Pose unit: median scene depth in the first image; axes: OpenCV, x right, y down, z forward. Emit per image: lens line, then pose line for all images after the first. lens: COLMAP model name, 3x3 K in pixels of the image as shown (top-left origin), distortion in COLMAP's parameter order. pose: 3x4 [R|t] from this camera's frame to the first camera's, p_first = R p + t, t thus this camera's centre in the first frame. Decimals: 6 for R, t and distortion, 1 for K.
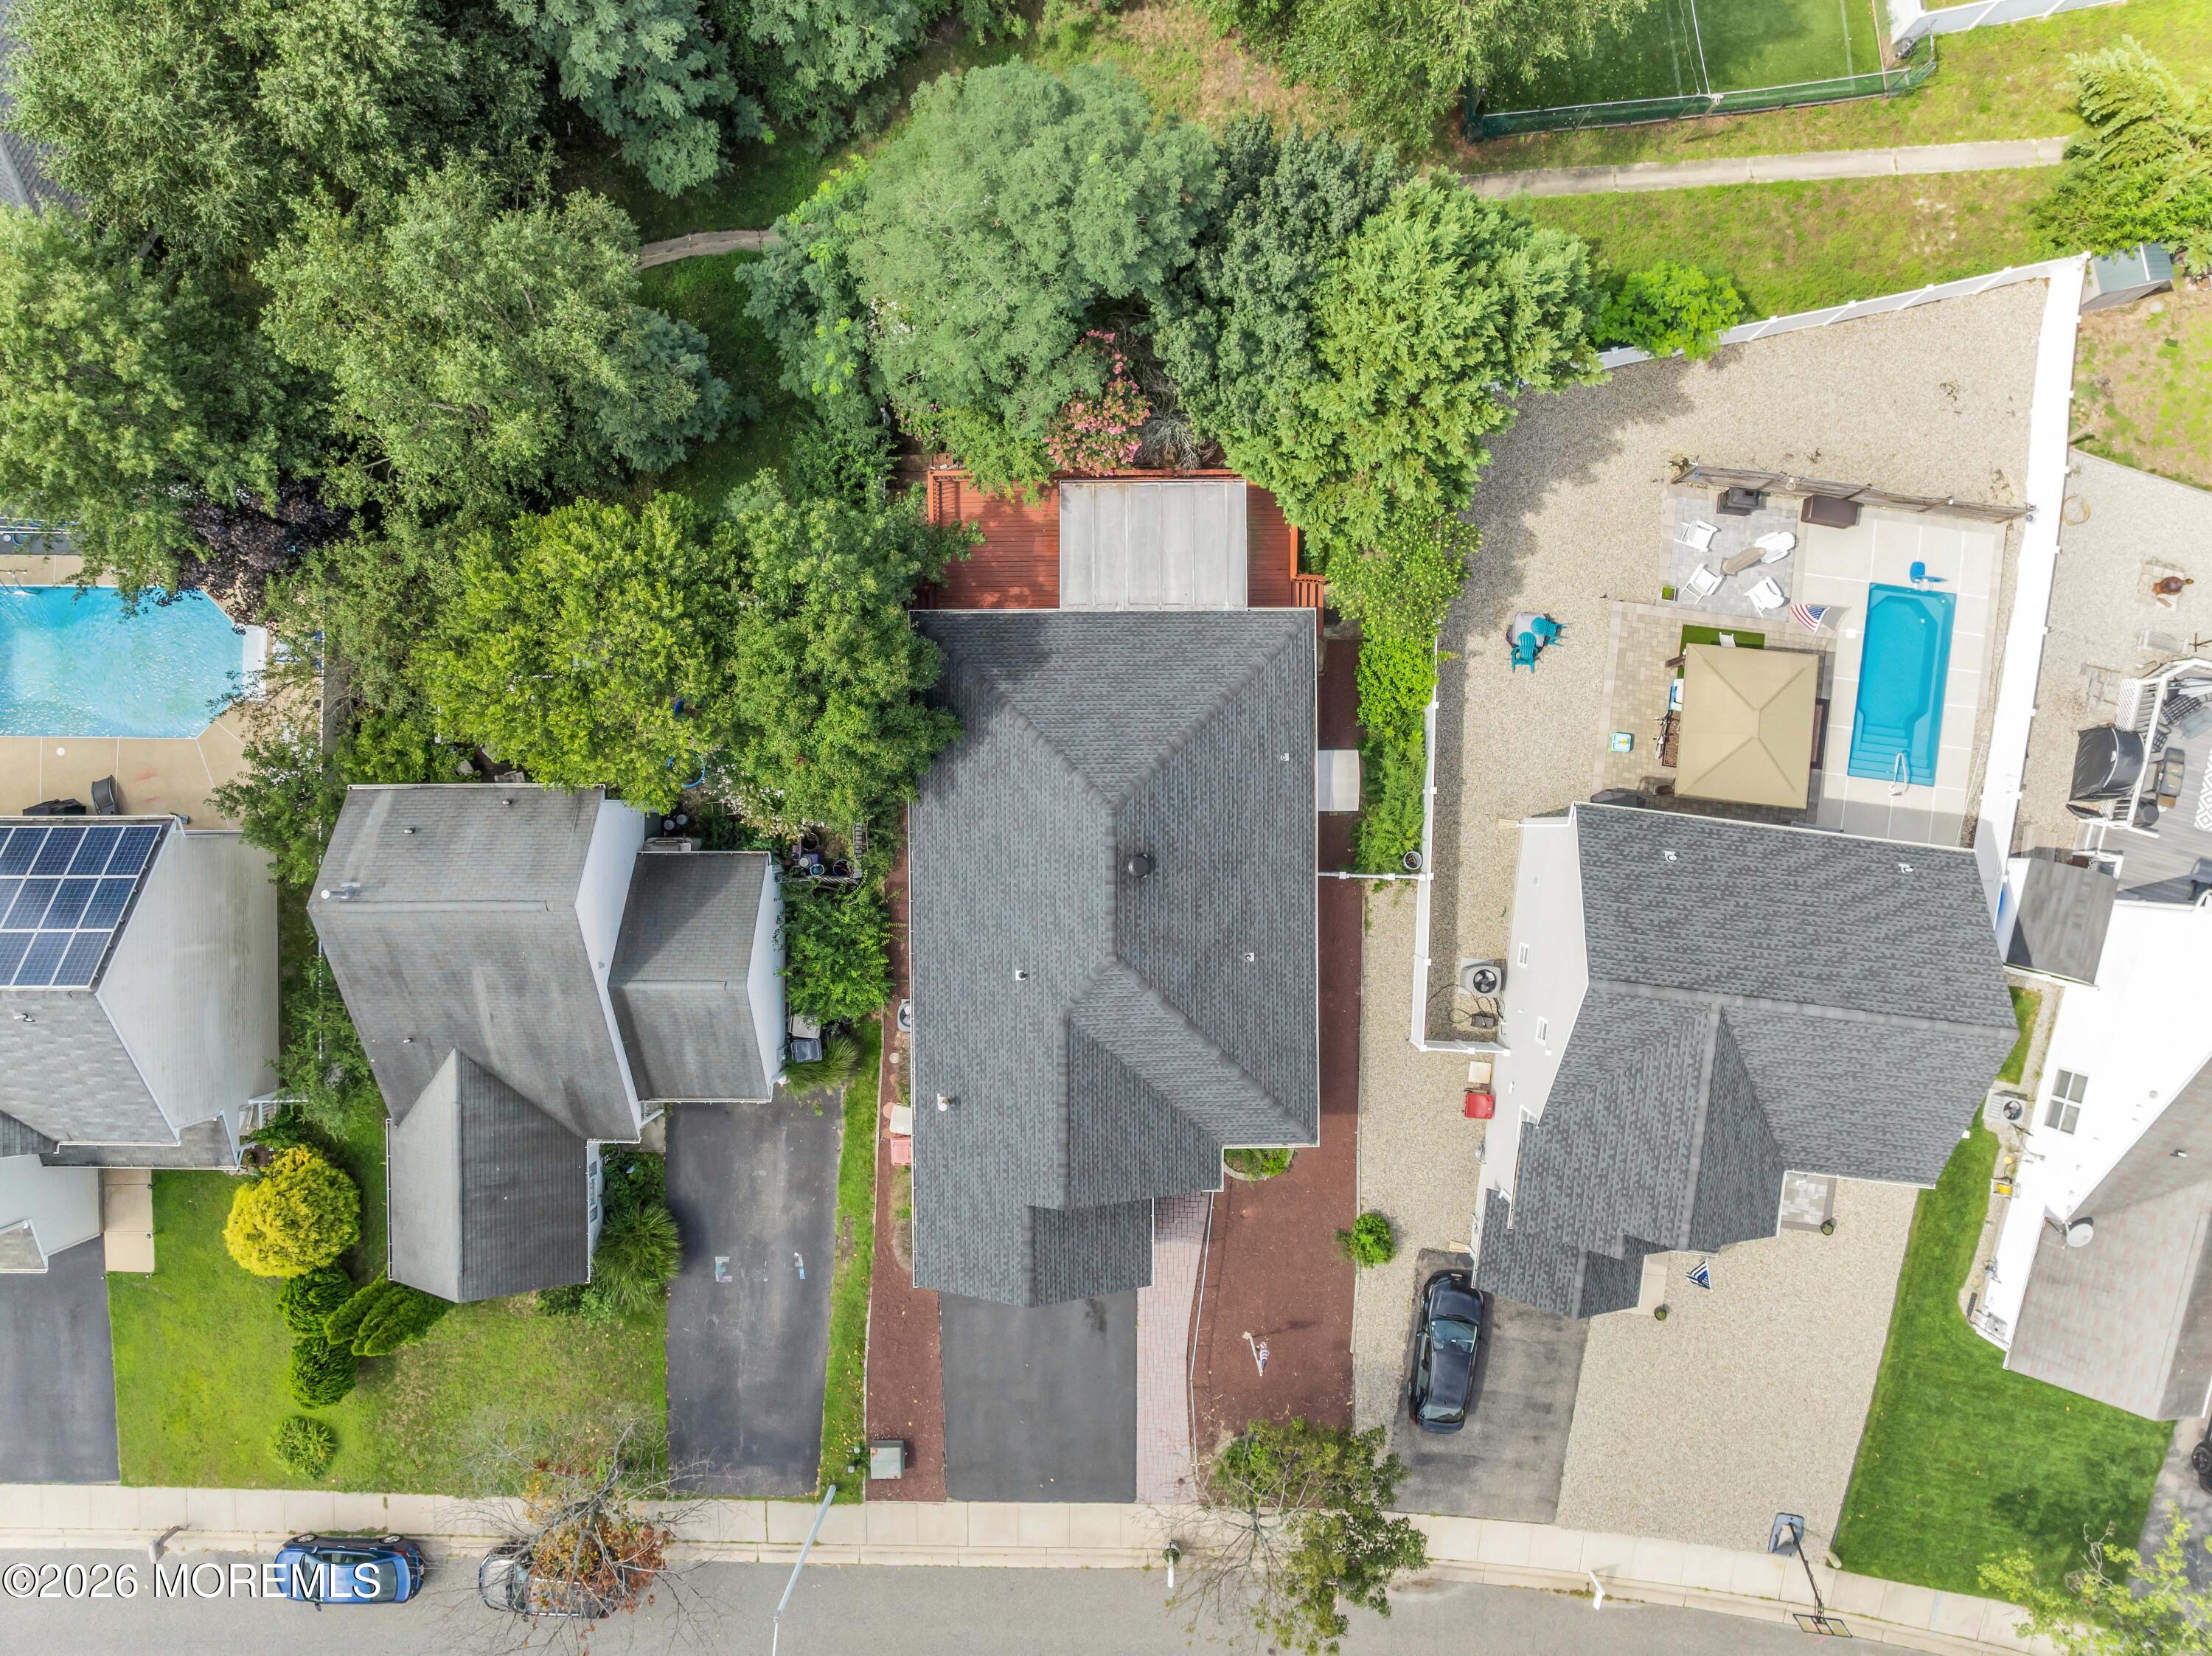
lens RADIAL K [[1551.8, 0, 1106.0], [0, 1551.8, 828.0], [0, 0, 1]] dist [-0.011168, -0.007062]
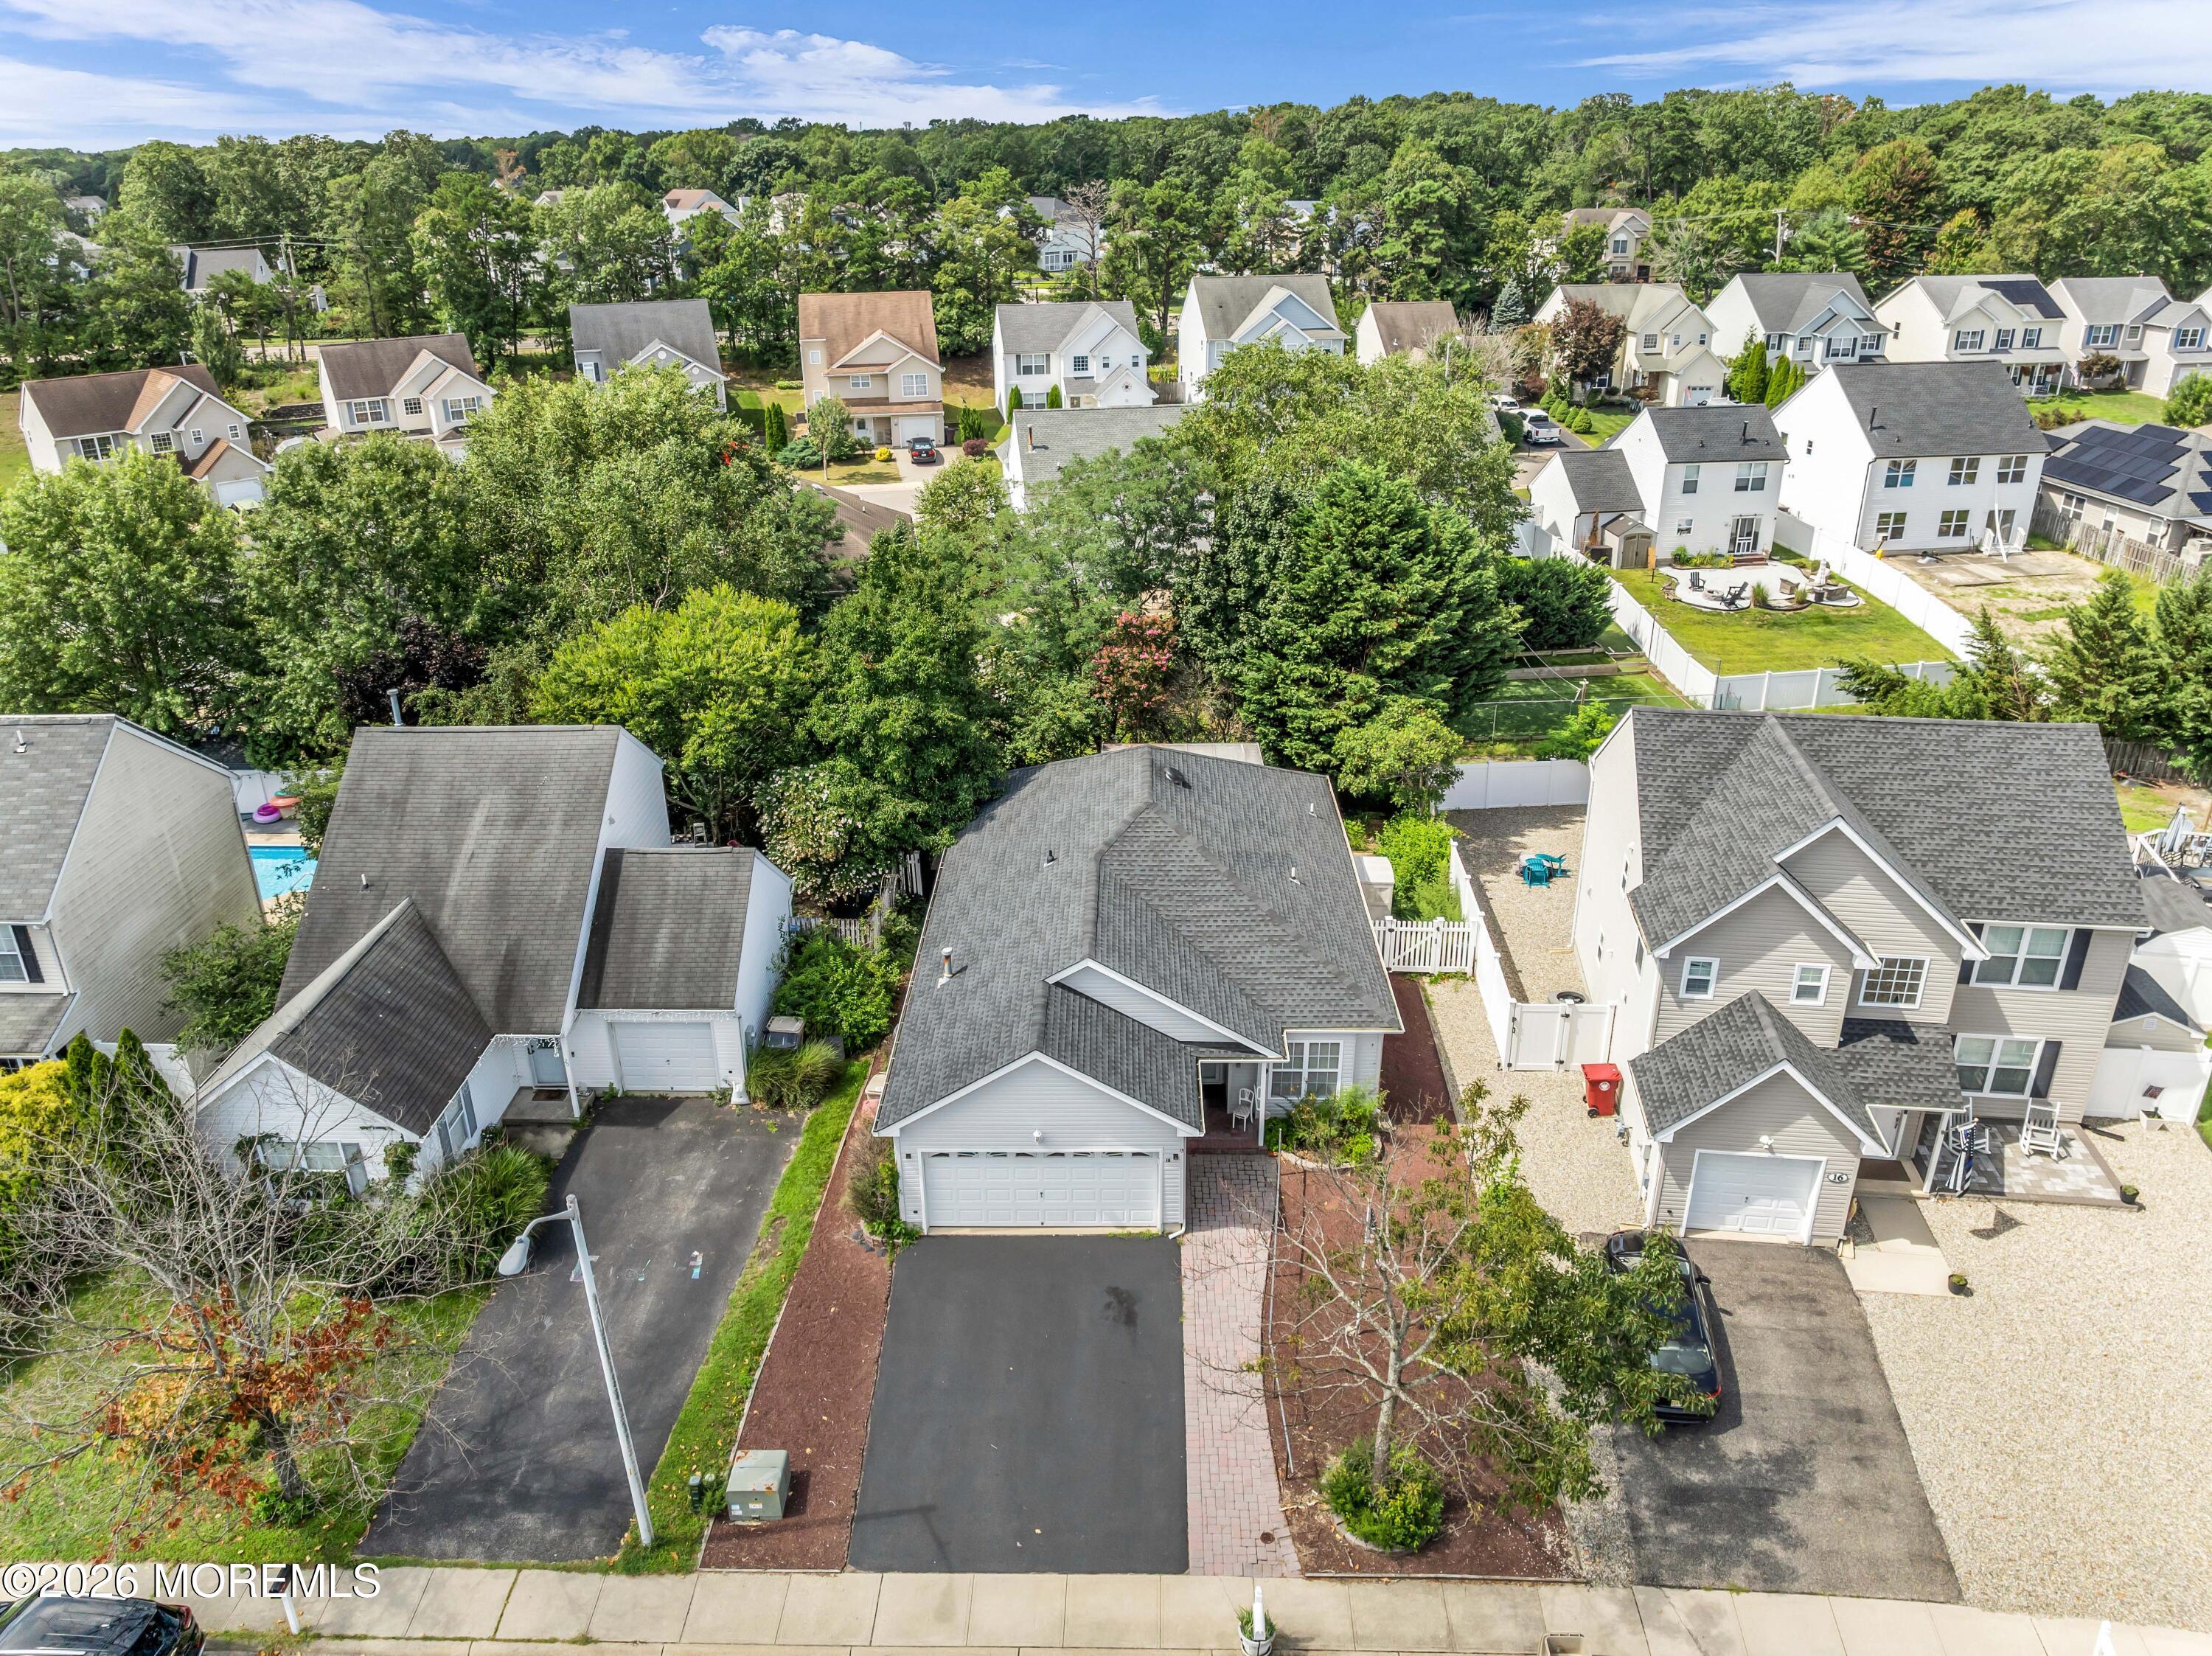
lens RADIAL K [[1551.8, 0, 1106.0], [0, 1551.8, 828.0], [0, 0, 1]] dist [-0.011168, -0.007062]
pose [[0.999722, 0.015306, -0.017934, -0.003995], [-0.022647, 0.411795, -0.910995, 0.831388], [-0.006558, 0.911148, 0.412027, 0.532947]]
